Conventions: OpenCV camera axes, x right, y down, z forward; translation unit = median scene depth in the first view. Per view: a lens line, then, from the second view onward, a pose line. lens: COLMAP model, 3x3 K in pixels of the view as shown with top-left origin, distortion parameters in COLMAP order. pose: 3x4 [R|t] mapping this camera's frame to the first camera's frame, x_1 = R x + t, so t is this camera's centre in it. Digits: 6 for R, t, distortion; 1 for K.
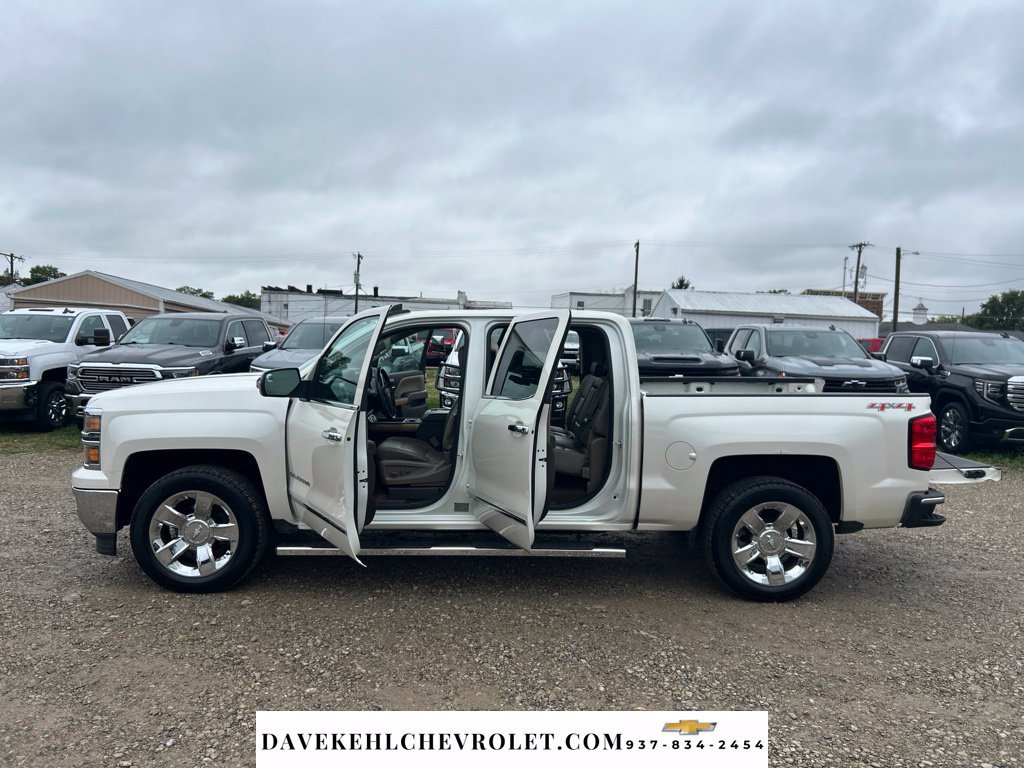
lens RADIAL K [[769.2, 0, 526.4], [0, 769.2, 376.6], [0, 0, 1]] dist [0.041850, -0.044879]
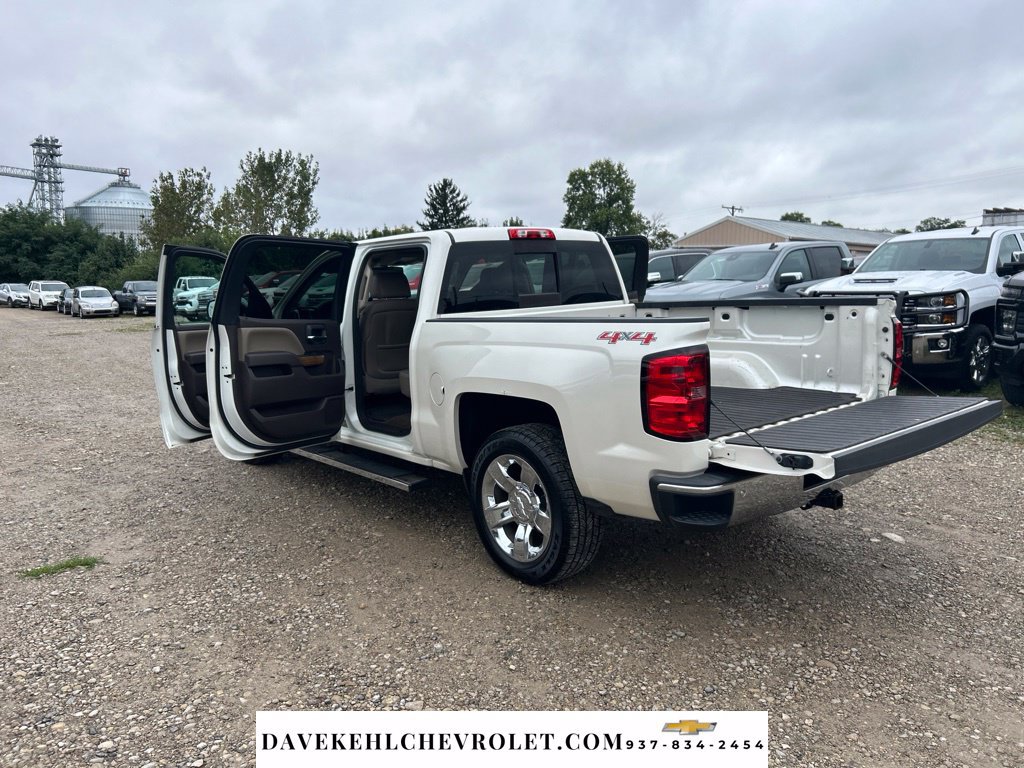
lens RADIAL K [[769.2, 0, 511.7], [0, 769.2, 387.8], [0, 0, 1]] dist [0.041850, -0.044879]
pose [[0.614887, 0.068992, -0.785592, 0.931163], [0.006232, 0.995710, 0.092323, 0.020612], [0.788591, -0.061664, 0.611819, 0.522641]]
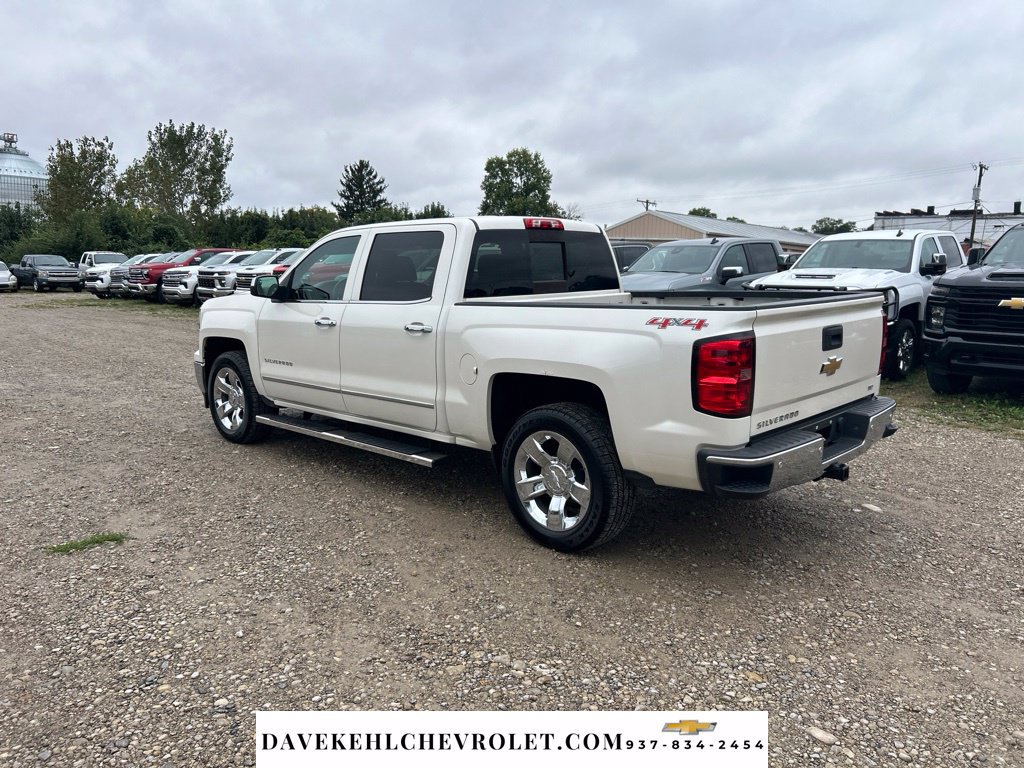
lens RADIAL K [[769.2, 0, 508.5], [0, 769.2, 374.5], [0, 0, 1]] dist [0.041850, -0.044879]
pose [[0.698669, 0.077878, -0.711194, 0.880133], [-0.016927, 0.995579, 0.092390, 0.022769], [0.715245, -0.052512, 0.696898, 0.385285]]
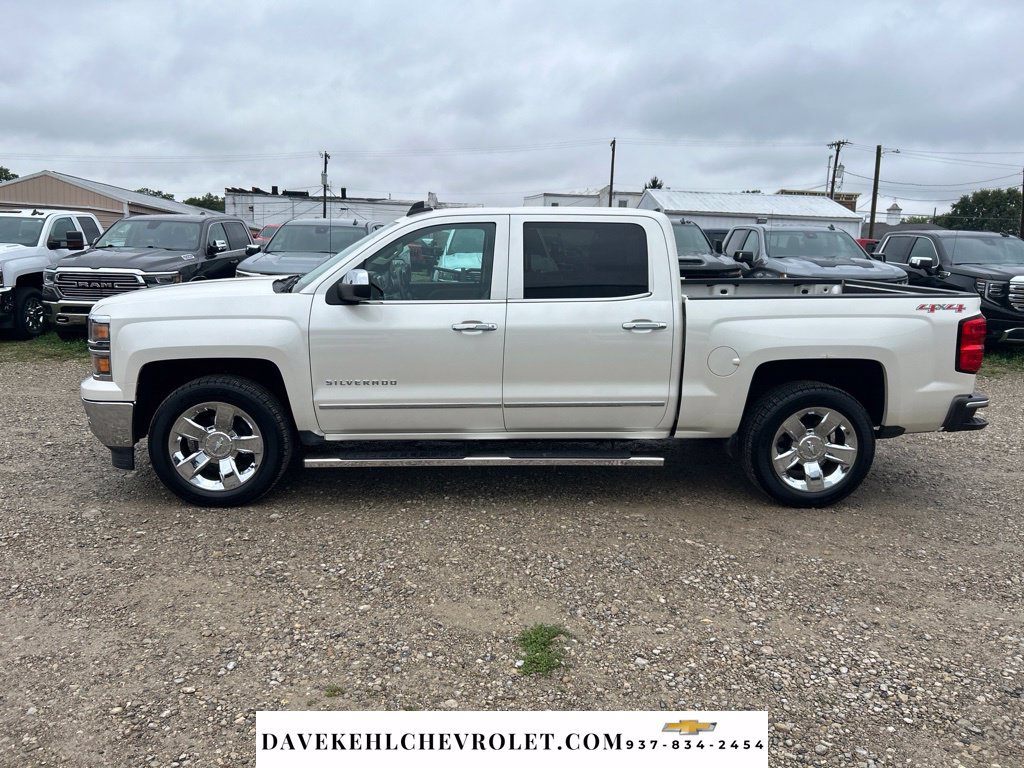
lens RADIAL K [[769.2, 0, 518.5], [0, 769.2, 365.9], [0, 0, 1]] dist [0.041850, -0.044879]
pose [[0.999607, -0.008868, 0.026579, -0.079050], [0.005878, 0.993855, 0.110535, 0.000929], [-0.027396, -0.110335, 0.993517, 0.052043]]
